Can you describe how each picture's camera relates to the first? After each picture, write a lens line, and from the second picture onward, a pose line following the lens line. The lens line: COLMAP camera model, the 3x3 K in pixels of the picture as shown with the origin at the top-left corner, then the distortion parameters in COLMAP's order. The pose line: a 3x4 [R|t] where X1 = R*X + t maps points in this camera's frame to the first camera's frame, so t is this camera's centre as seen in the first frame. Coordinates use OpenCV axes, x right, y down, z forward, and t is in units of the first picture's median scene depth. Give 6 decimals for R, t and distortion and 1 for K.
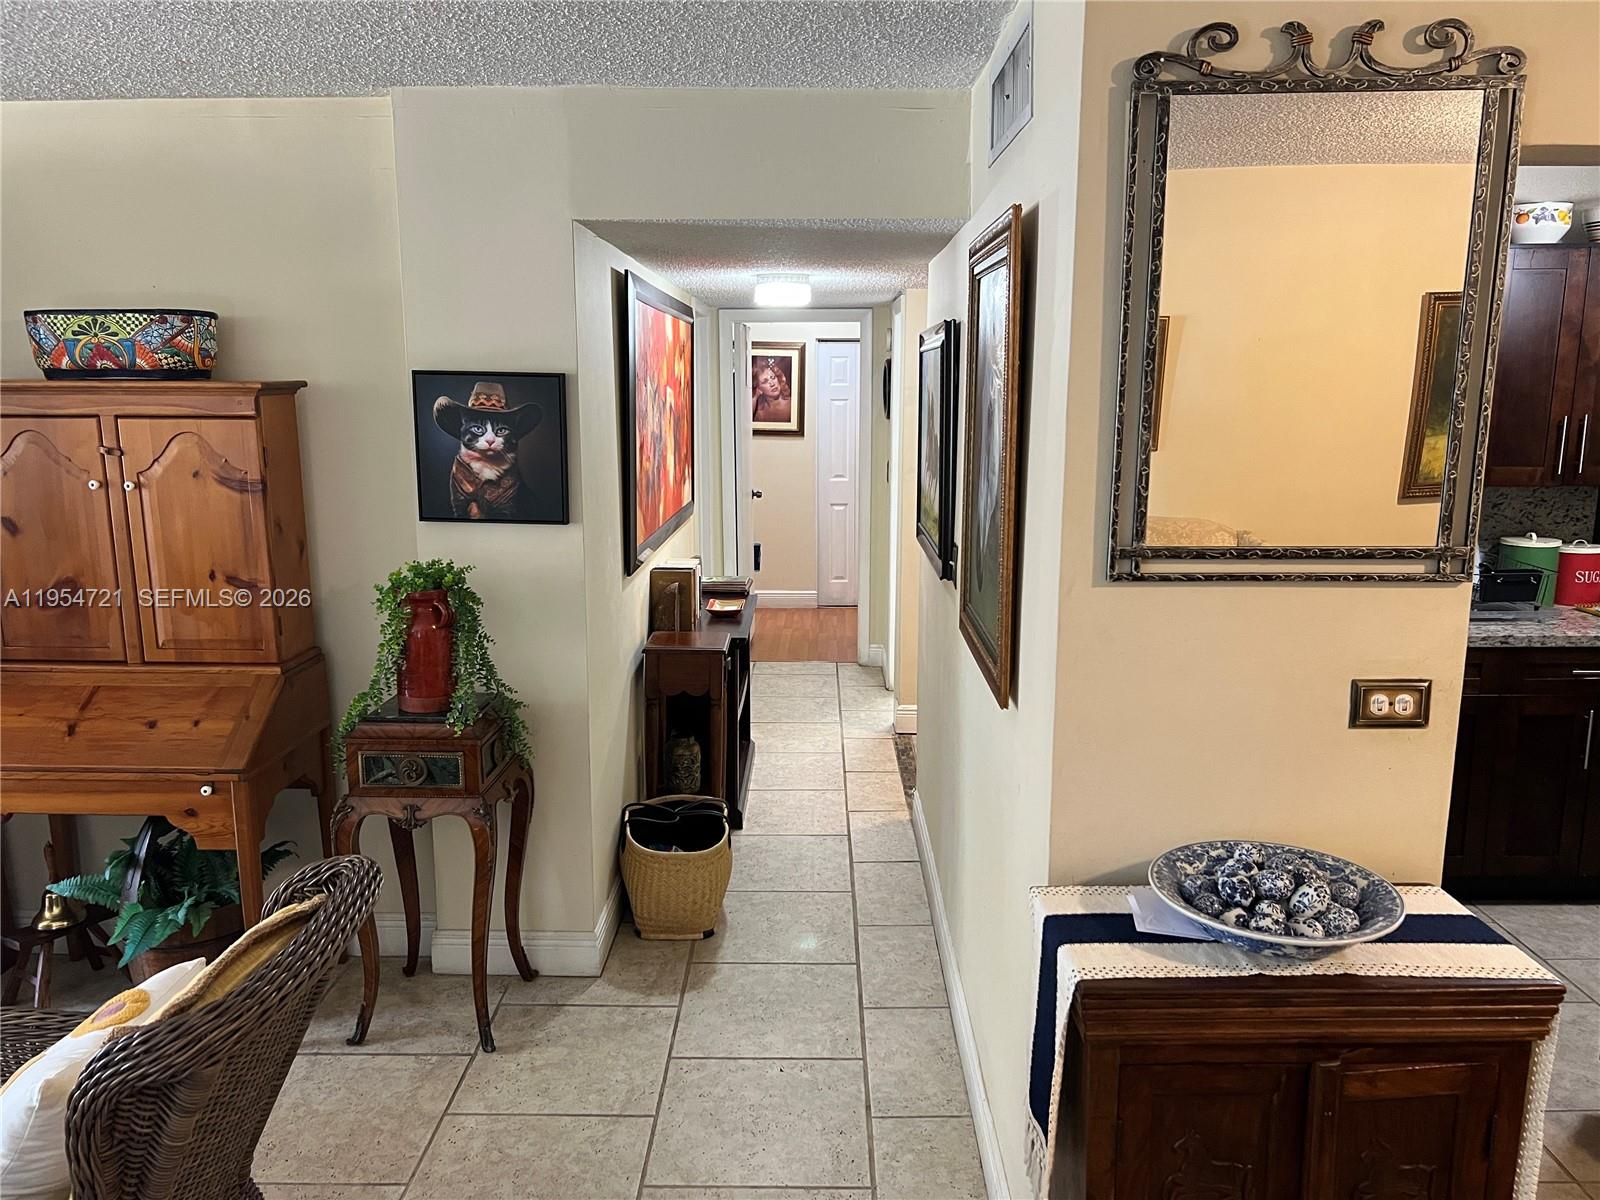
lens RADIAL K [[1212.5, 0, 793.9], [0, 1212.5, 607.1], [0, 0, 1]] dist [0.047295, -0.057694]
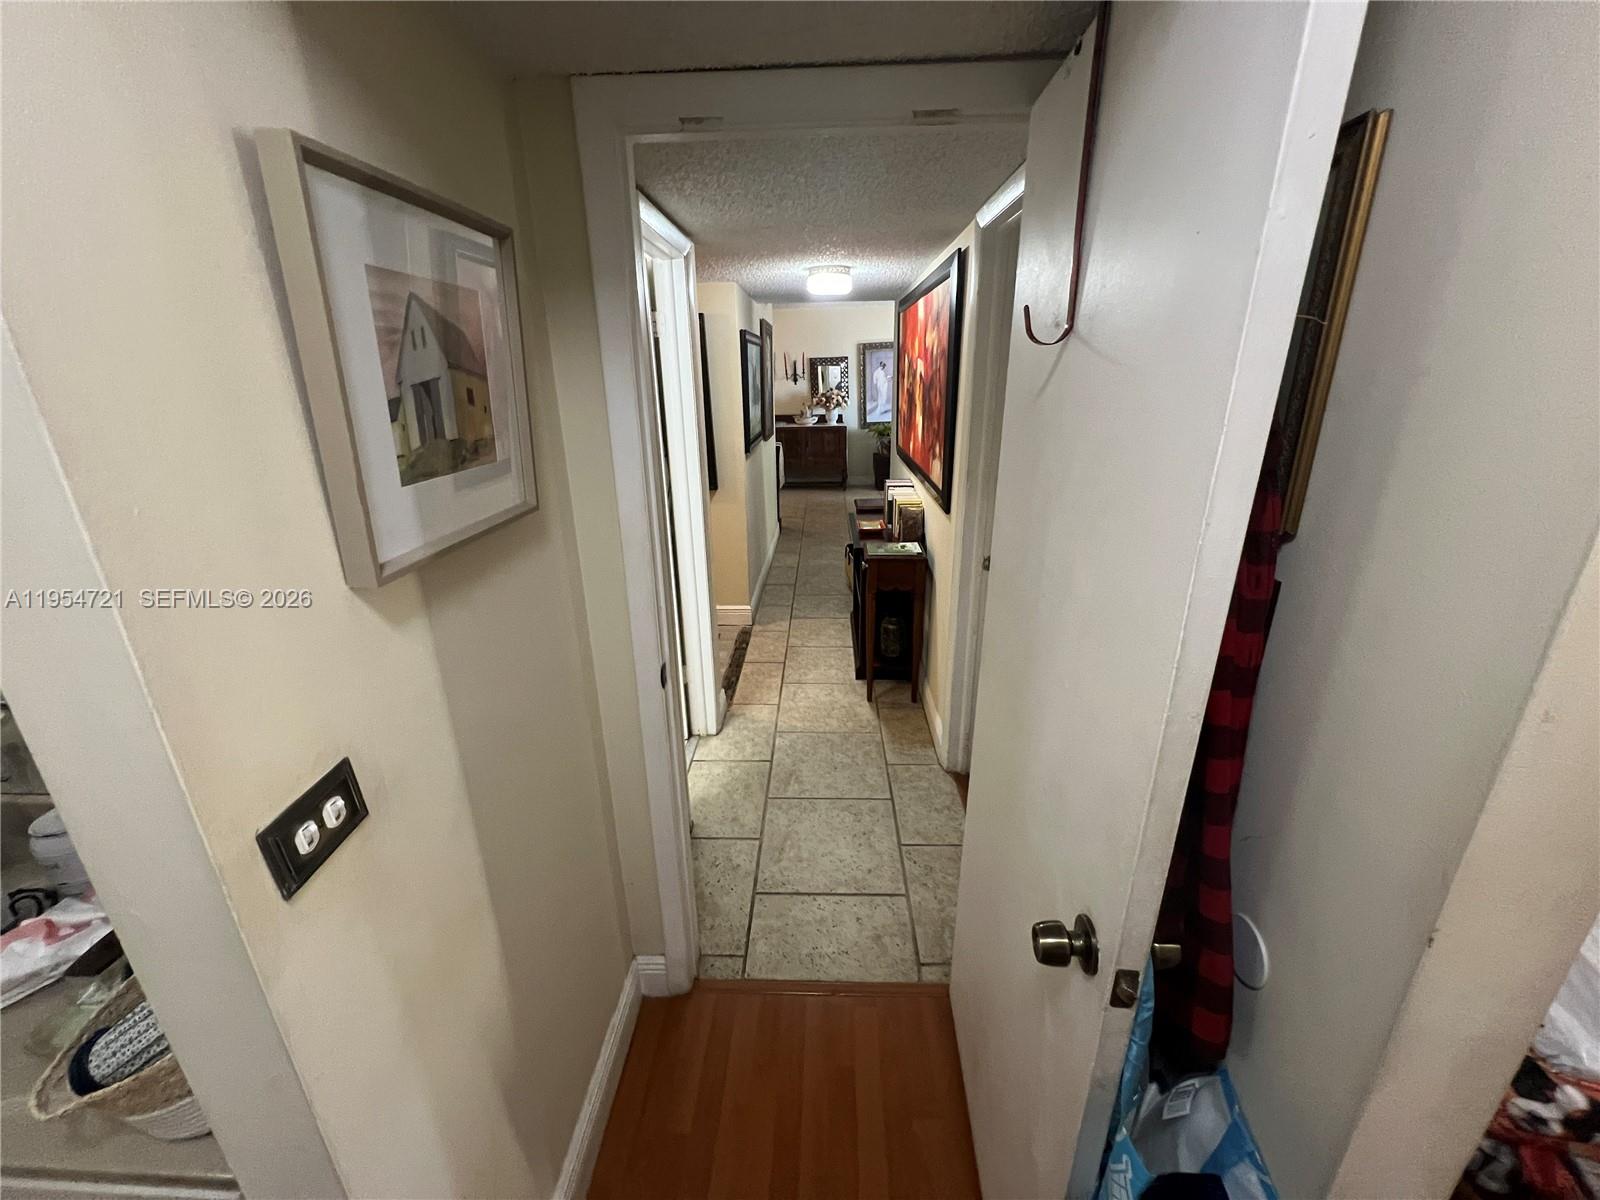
lens RADIAL K [[644.5, 0, 798.7], [0, 644.5, 600.8], [0, 0, 1]] dist [-0.002996, 0.000778]
pose [[-0.999710, 0.006605, 0.023148, 0.009710], [0.017290, 0.866069, 0.499625, -0.280592], [-0.016748, 0.499881, -0.865932, 1.598095]]
